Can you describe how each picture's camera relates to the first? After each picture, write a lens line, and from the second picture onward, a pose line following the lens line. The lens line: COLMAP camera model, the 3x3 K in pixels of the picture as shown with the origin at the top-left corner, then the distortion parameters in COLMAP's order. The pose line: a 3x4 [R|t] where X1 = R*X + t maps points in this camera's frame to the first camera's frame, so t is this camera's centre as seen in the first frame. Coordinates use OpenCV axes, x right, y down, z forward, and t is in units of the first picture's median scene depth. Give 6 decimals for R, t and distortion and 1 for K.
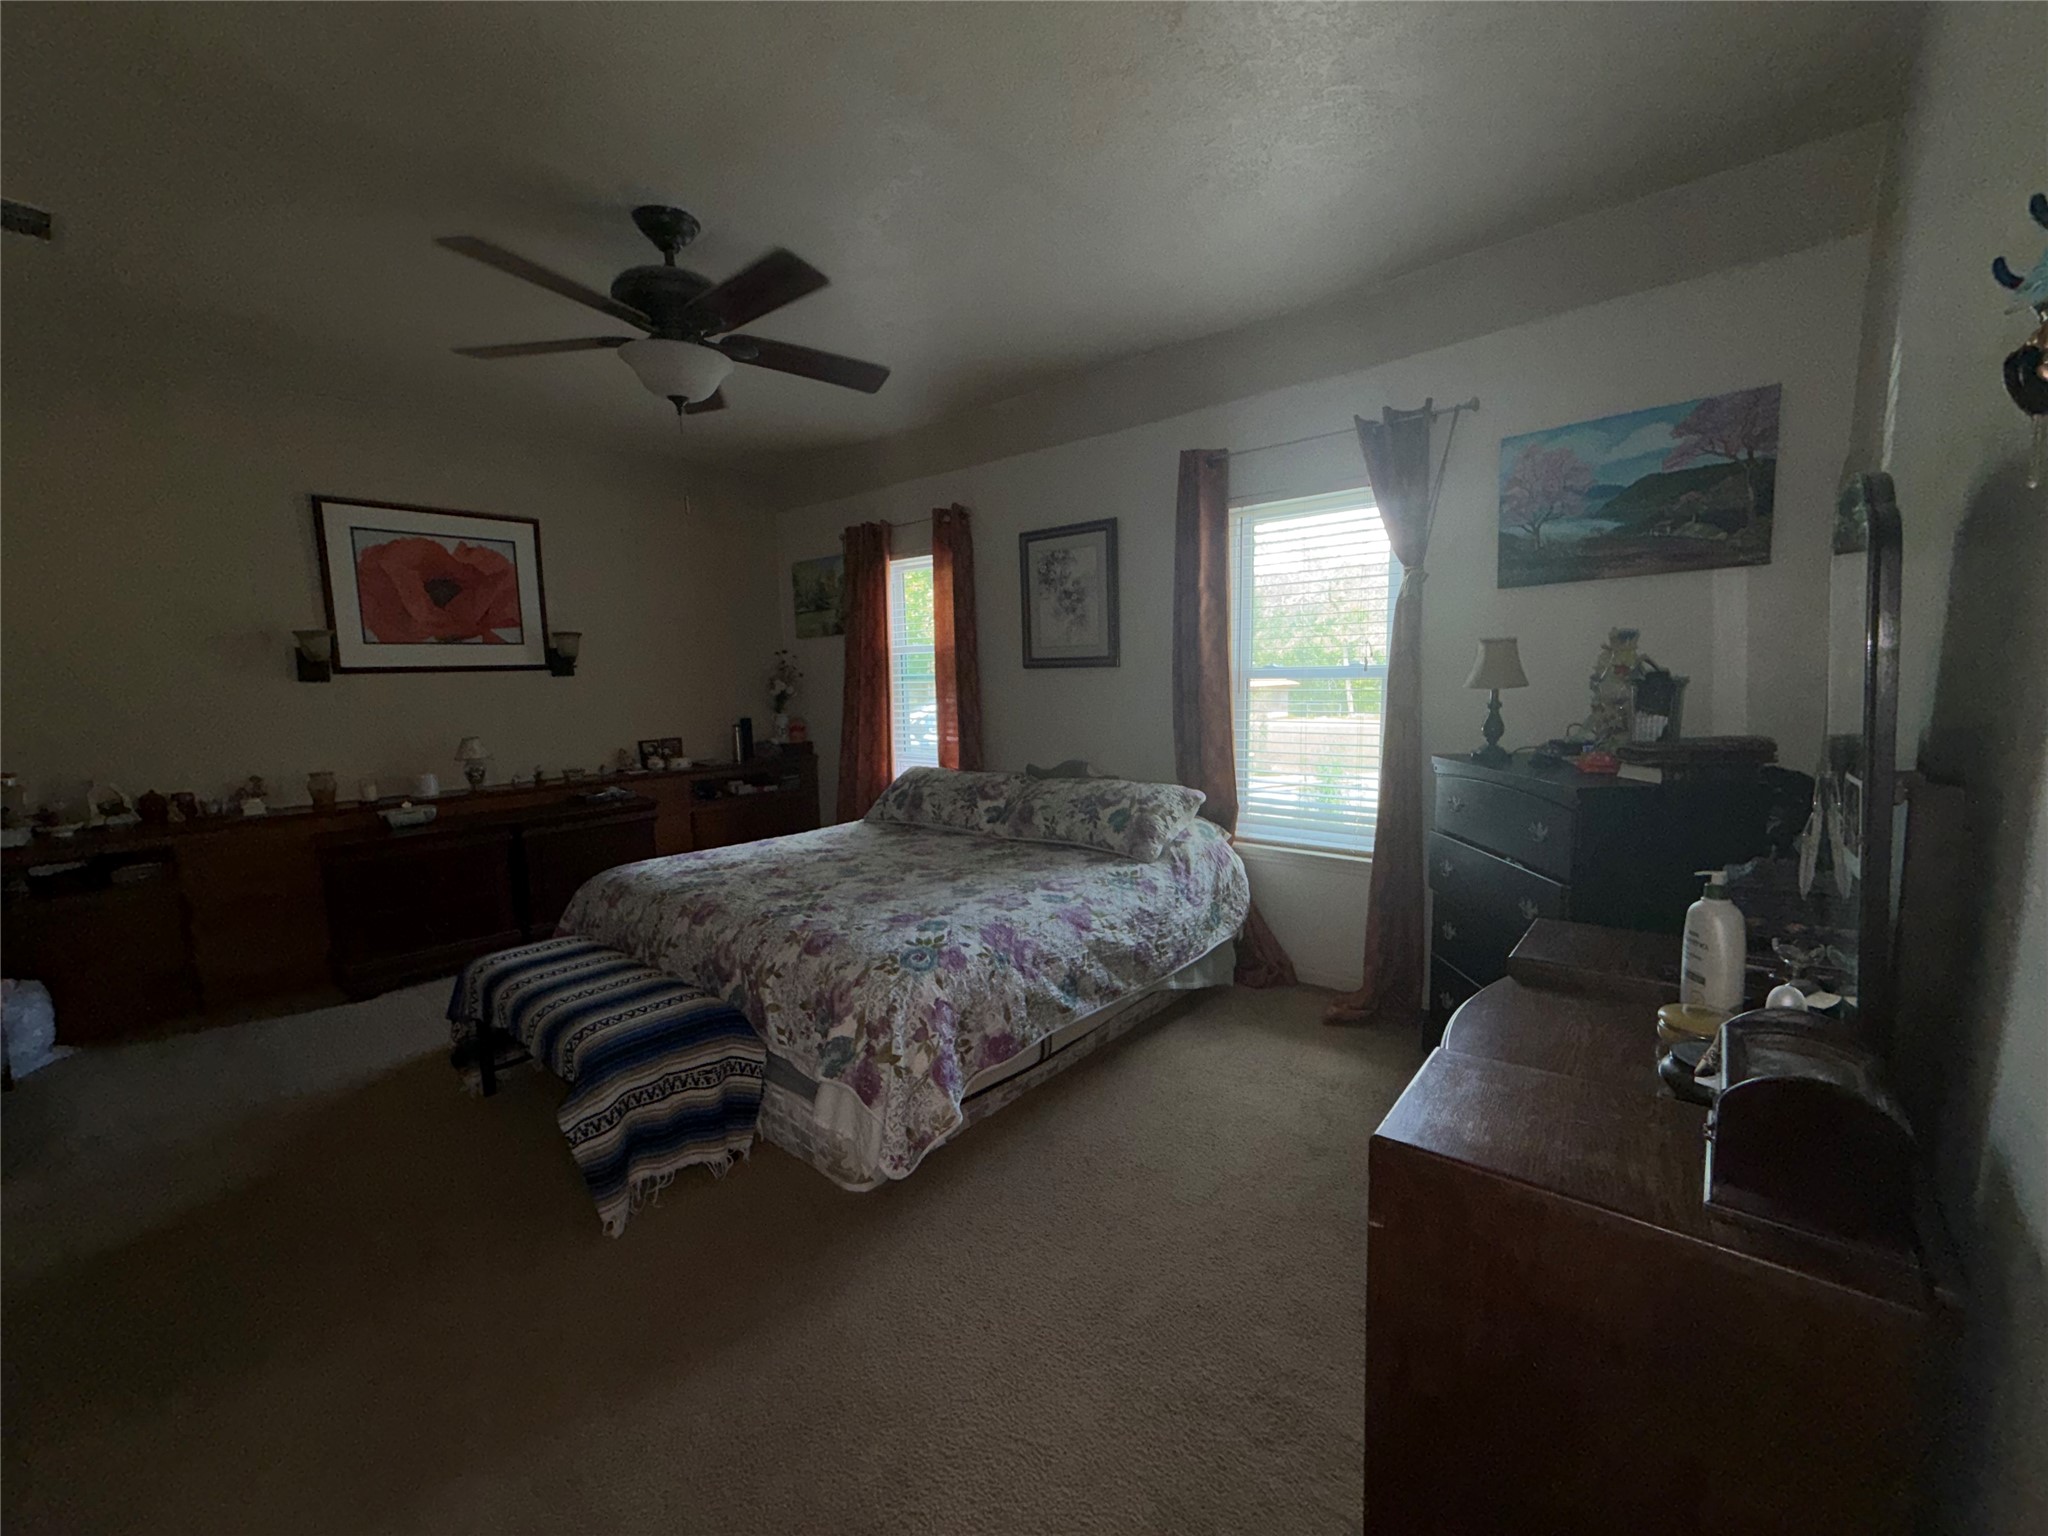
lens RADIAL K [[814.5, 0, 1022.2], [0, 814.5, 764.5], [0, 0, 1]] dist [0.000490, 0.000274]
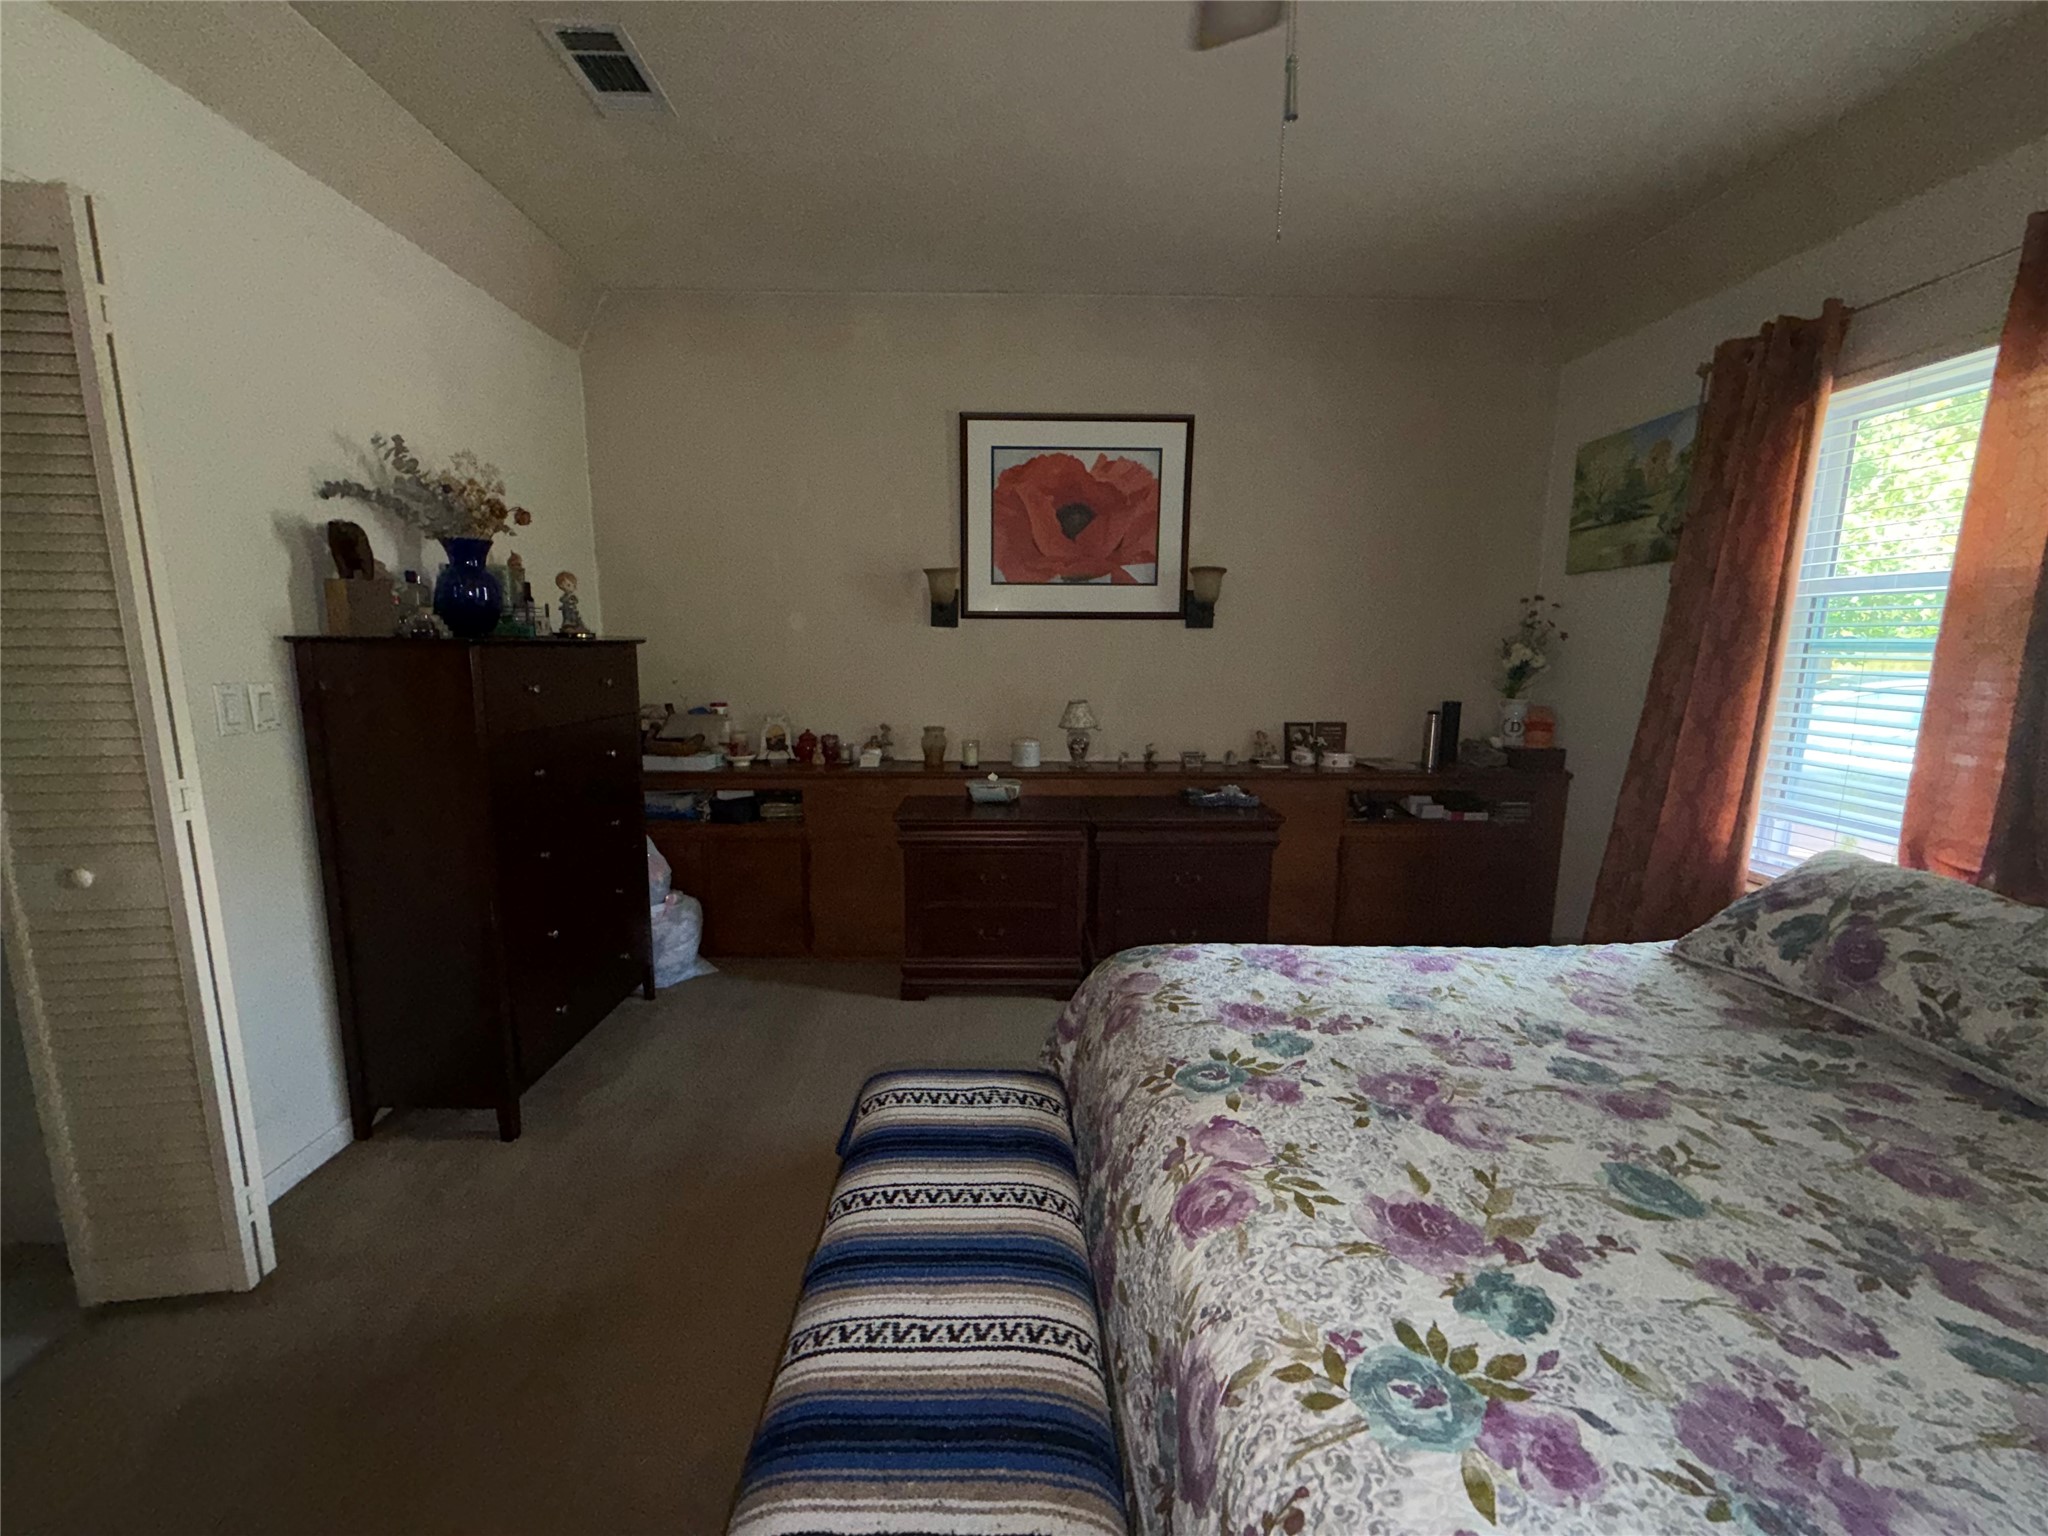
lens RADIAL K [[814.5, 0, 1014.5], [0, 814.5, 772.9], [0, 0, 1]] dist [0.000490, 0.000274]
pose [[0.665258, 0.147131, -0.731973, -0.113002], [-0.109753, 0.989012, 0.099048, -0.033701], [0.738503, 0.014444, 0.674096, 0.390009]]
